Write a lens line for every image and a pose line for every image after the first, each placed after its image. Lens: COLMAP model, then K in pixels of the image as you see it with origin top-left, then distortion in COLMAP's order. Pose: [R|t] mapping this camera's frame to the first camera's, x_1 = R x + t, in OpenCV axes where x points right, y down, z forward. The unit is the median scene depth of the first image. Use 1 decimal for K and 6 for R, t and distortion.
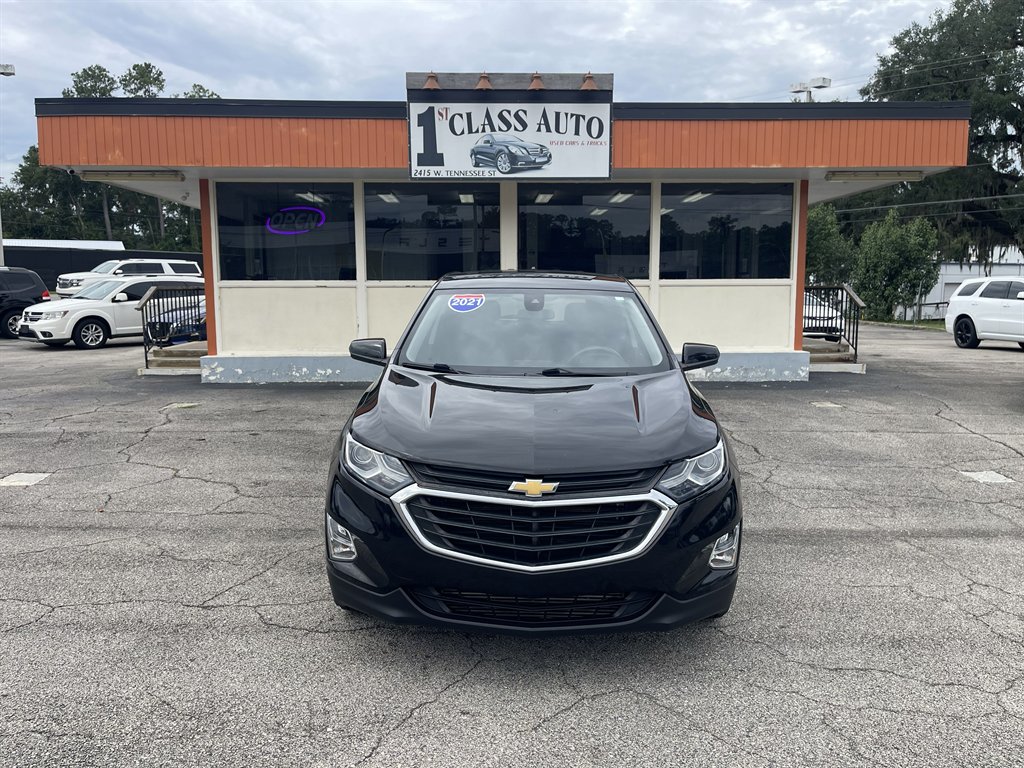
lens RADIAL K [[785.9, 0, 520.2], [0, 785.9, 384.7], [0, 0, 1]] dist [0.056992, -0.092533]
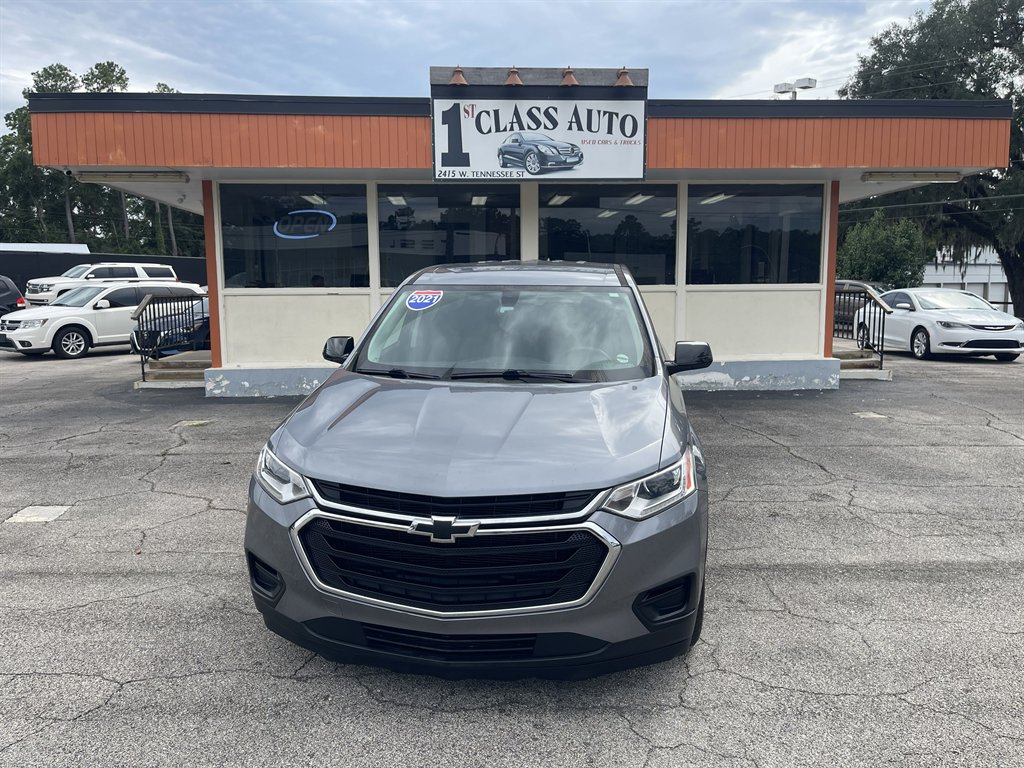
lens RADIAL K [[785.9, 0, 511.8], [0, 785.9, 387.9], [0, 0, 1]] dist [0.056992, -0.092533]
pose [[0.999472, -0.008406, 0.031379, -0.077846], [0.008329, 0.999962, 0.002592, -0.014219], [-0.031400, -0.002329, 0.999504, 0.054418]]
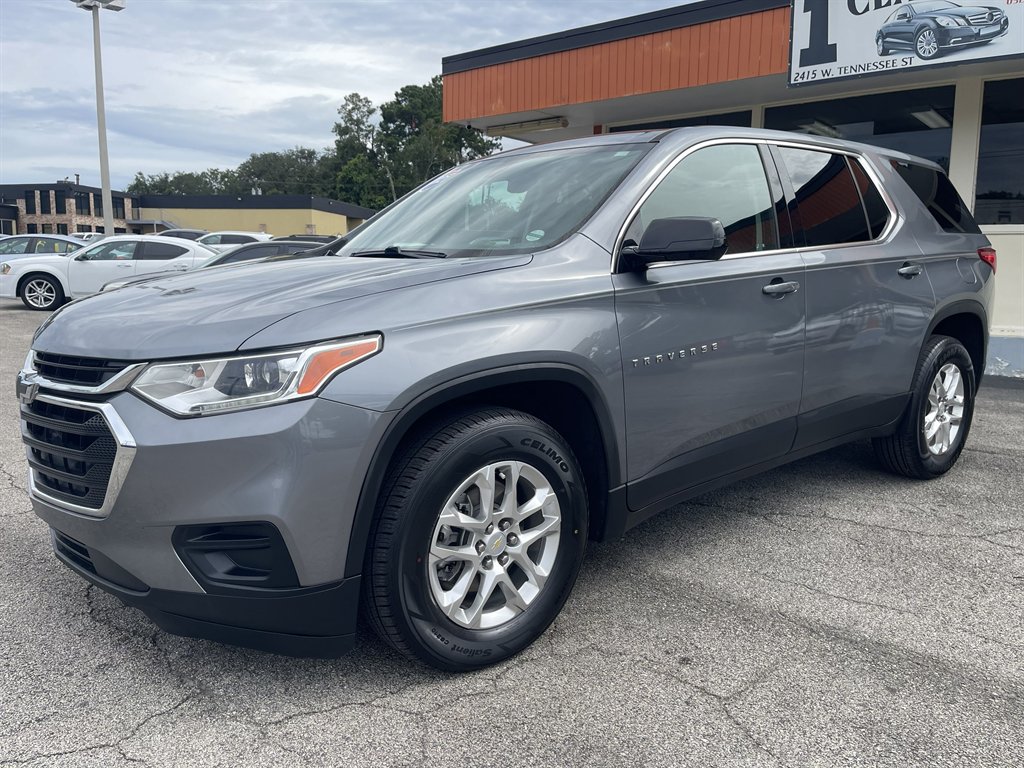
lens RADIAL K [[785.9, 0, 510.5], [0, 785.9, 387.7], [0, 0, 1]] dist [0.056992, -0.092533]
pose [[0.755483, 0.106603, -0.646437, 0.178648], [-0.097703, 0.993972, 0.049730, 0.012915], [0.647842, 0.025589, 0.761345, 0.260858]]
